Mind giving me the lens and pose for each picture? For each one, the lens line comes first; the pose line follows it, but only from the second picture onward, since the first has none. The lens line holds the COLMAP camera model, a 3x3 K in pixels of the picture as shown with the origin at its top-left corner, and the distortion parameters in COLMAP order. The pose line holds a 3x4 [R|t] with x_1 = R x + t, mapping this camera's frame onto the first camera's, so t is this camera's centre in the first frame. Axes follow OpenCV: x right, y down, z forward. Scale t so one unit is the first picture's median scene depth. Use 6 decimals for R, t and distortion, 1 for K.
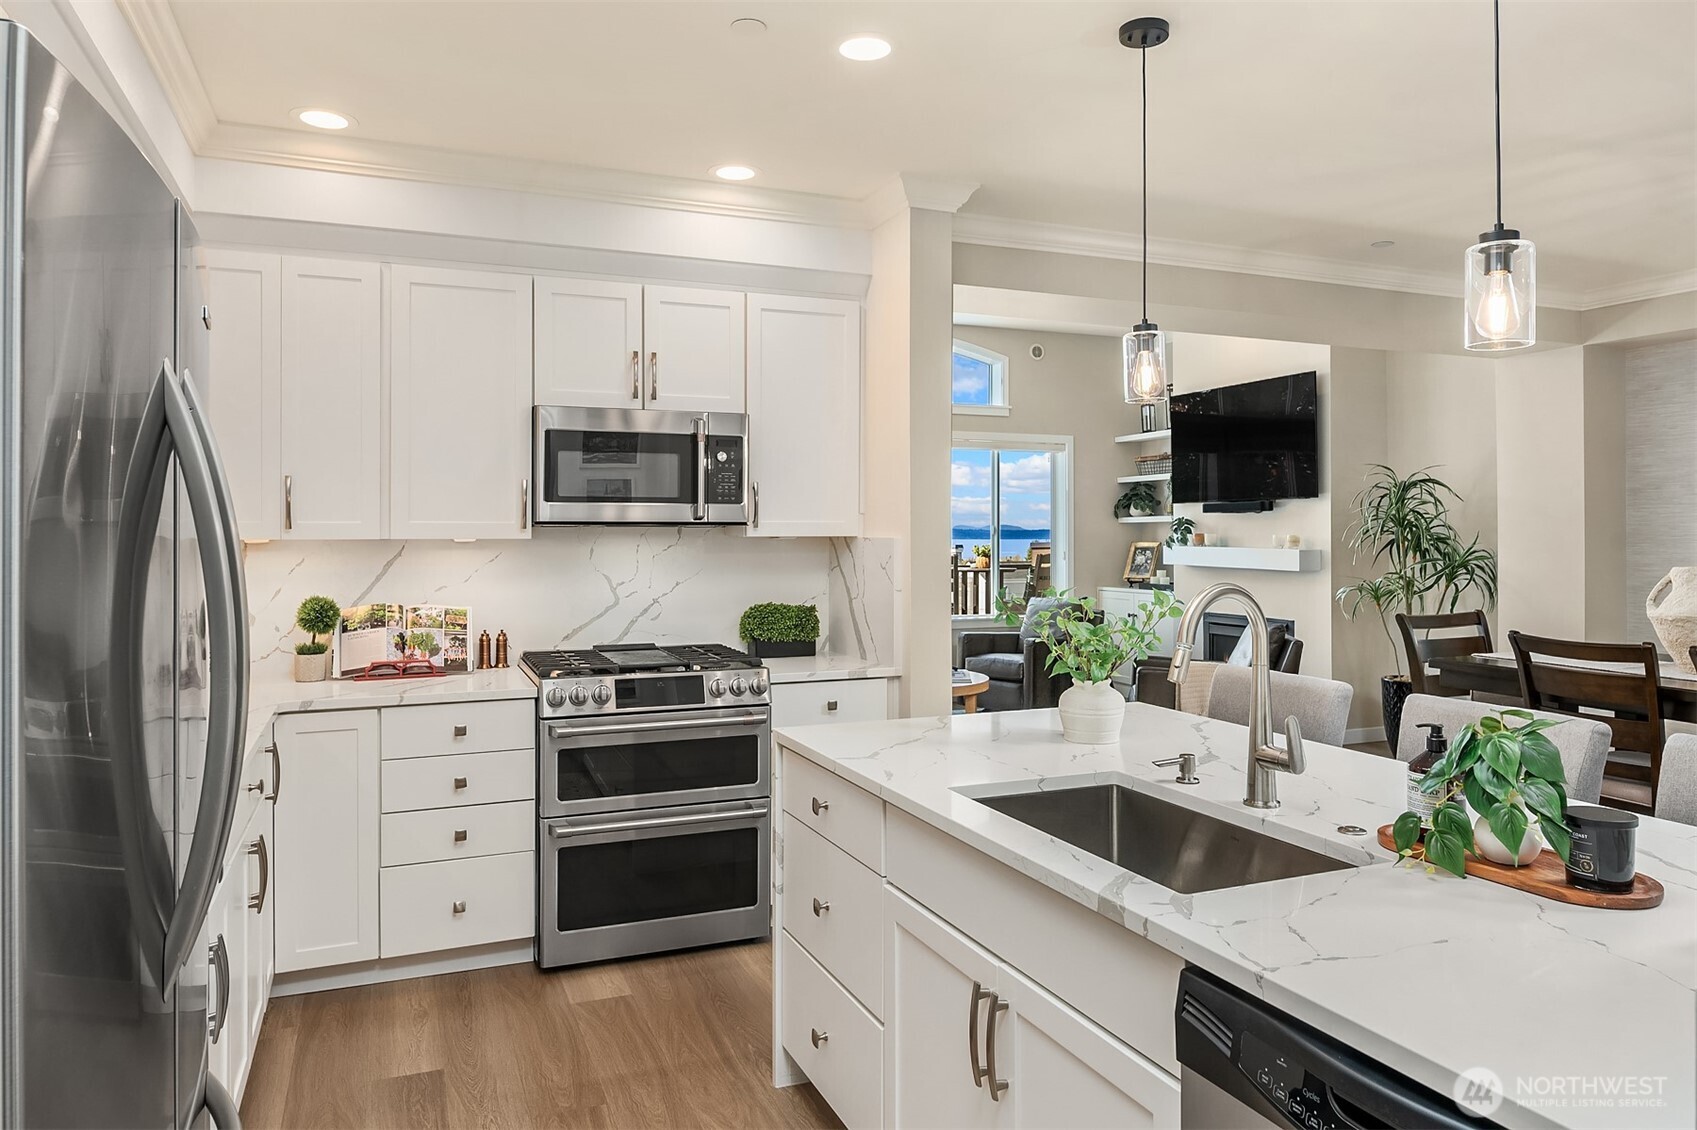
lens RADIAL K [[1113.1, 0, 853.9], [0, 1113.1, 530.8], [0, 0, 1]] dist [-0.008621, -0.004492]
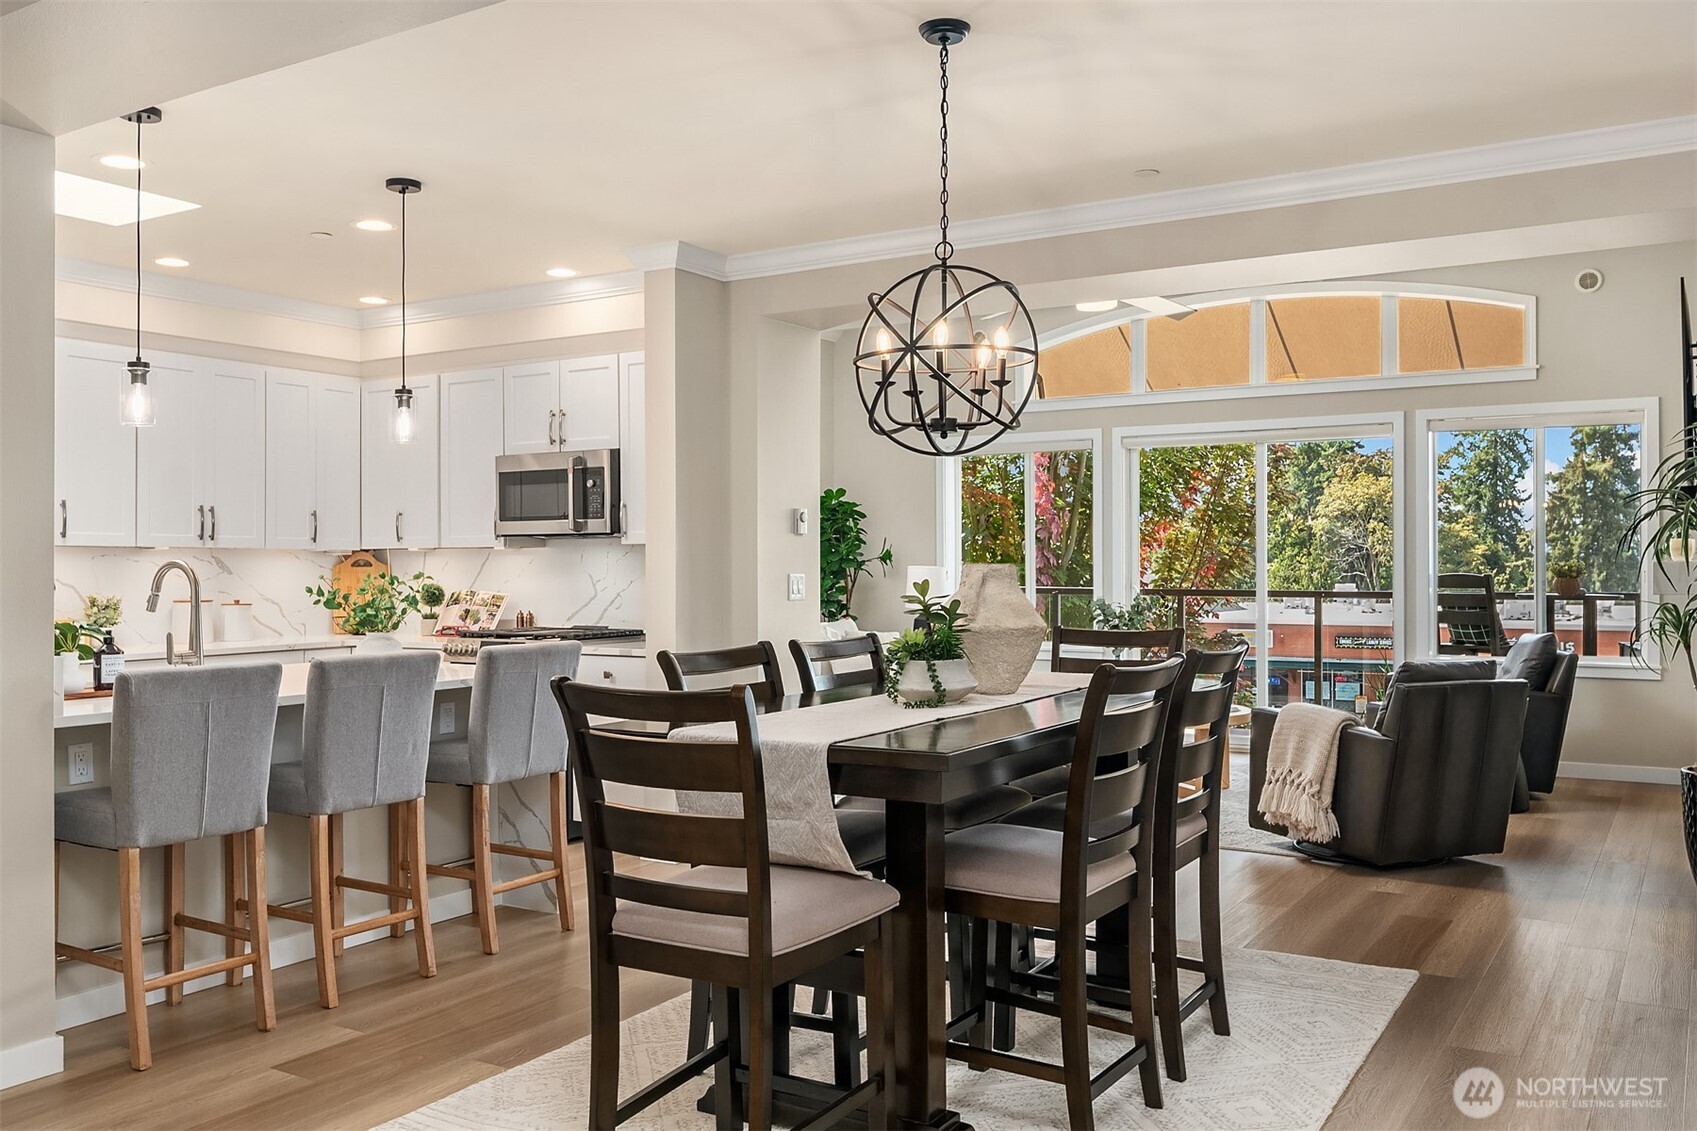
lens RADIAL K [[1401.5, 0, 859.9], [0, 1401.5, 562.1], [0, 0, 1]] dist [-0.017604, -0.002279]
pose [[0.585487, -0.001991, -0.810679, 0.759315], [0.004468, 0.999990, 0.000771, 0.014285], [0.810670, -0.004073, 0.585490, 0.155628]]
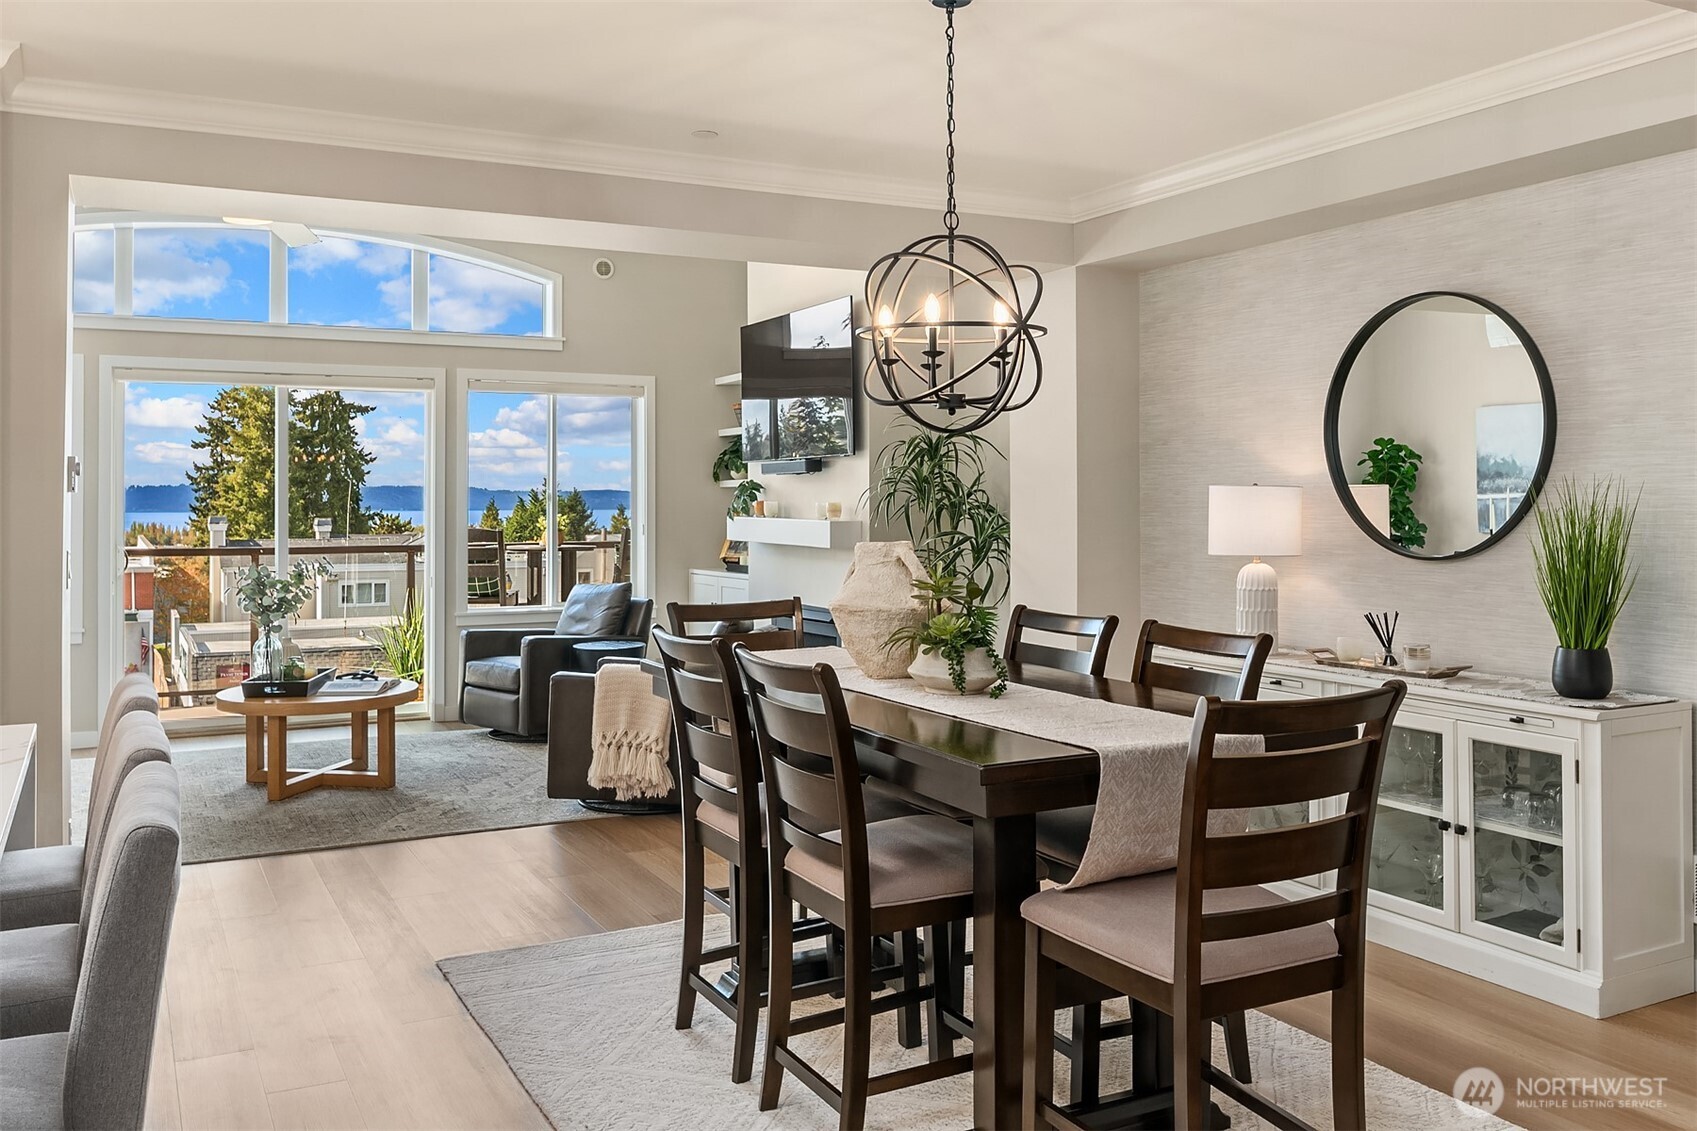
lens RADIAL K [[1401.5, 0, 856.4], [0, 1401.5, 476.4], [0, 0, 1]] dist [-0.017604, -0.002279]
pose [[0.995756, 0.000452, 0.092029, 0.316942], [0.000883, 0.999895, -0.014463, -0.000439], [-0.092026, 0.014483, 0.995651, 0.004553]]
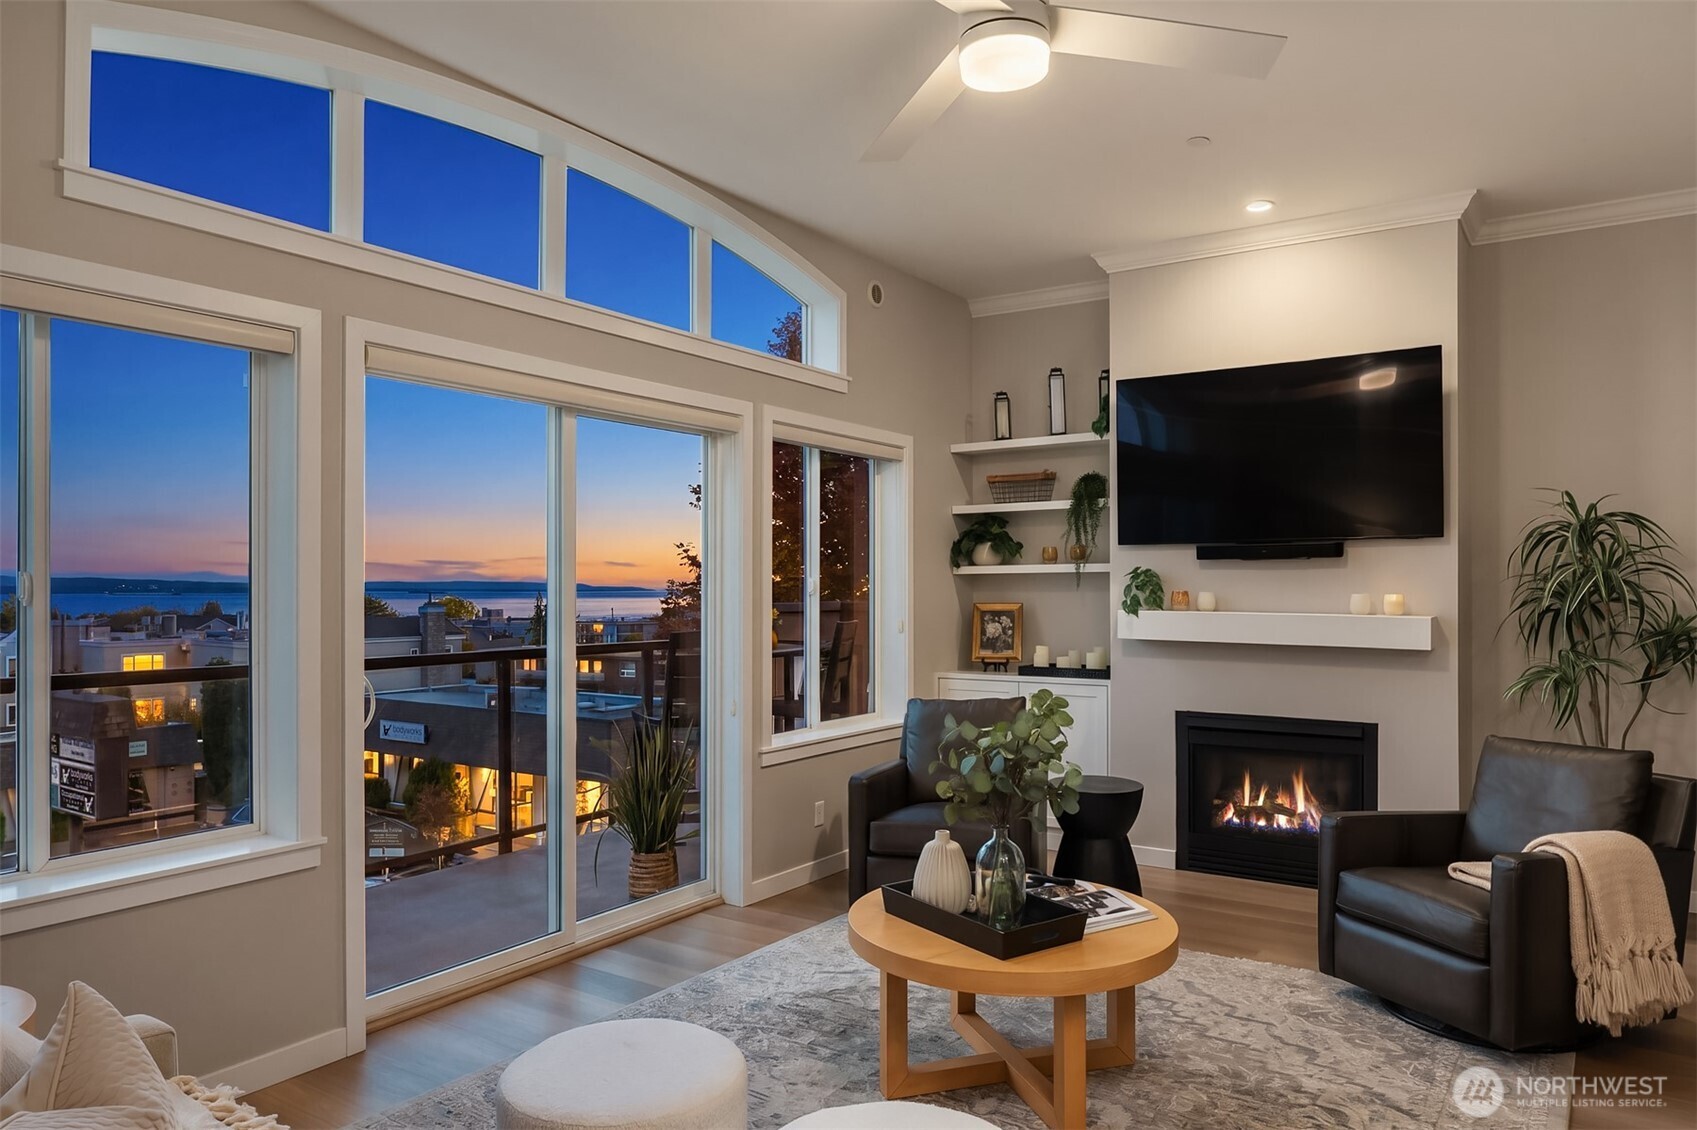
lens RADIAL K [[1113.1, 0, 858.5], [0, 1113.1, 581.7], [0, 0, 1]] dist [-0.008621, -0.004492]
pose [[0.834109, 0.002404, 0.551594, -0.228840], [-0.002687, 0.999996, -0.000295, -0.002975], [-0.551593, -0.001236, 0.834112, 0.622903]]
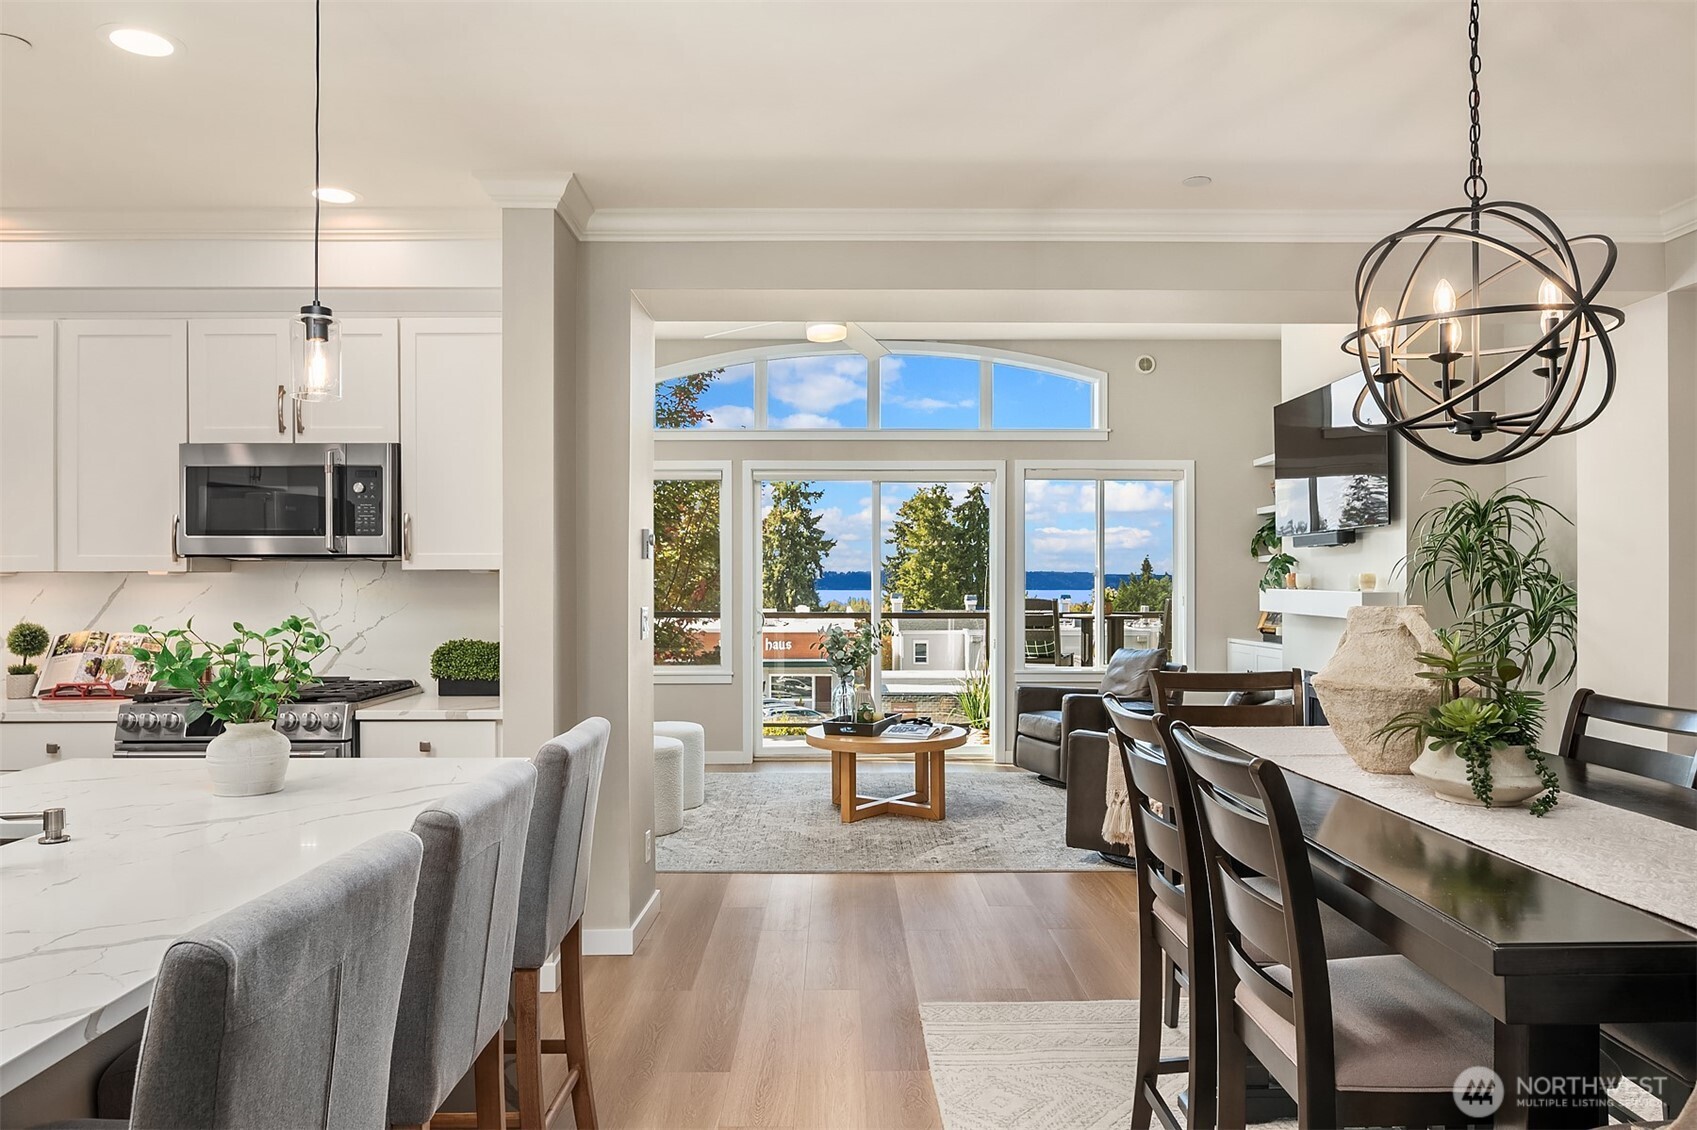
lens RADIAL K [[1113.1, 0, 846.6], [0, 1113.1, 582.0], [0, 0, 1]] dist [-0.008621, -0.004492]
pose [[0.925857, 0.000438, -0.377873, 0.348859], [0.000445, 0.999997, 0.002251, 0.007746], [0.377873, -0.002253, 0.925855, 0.138825]]
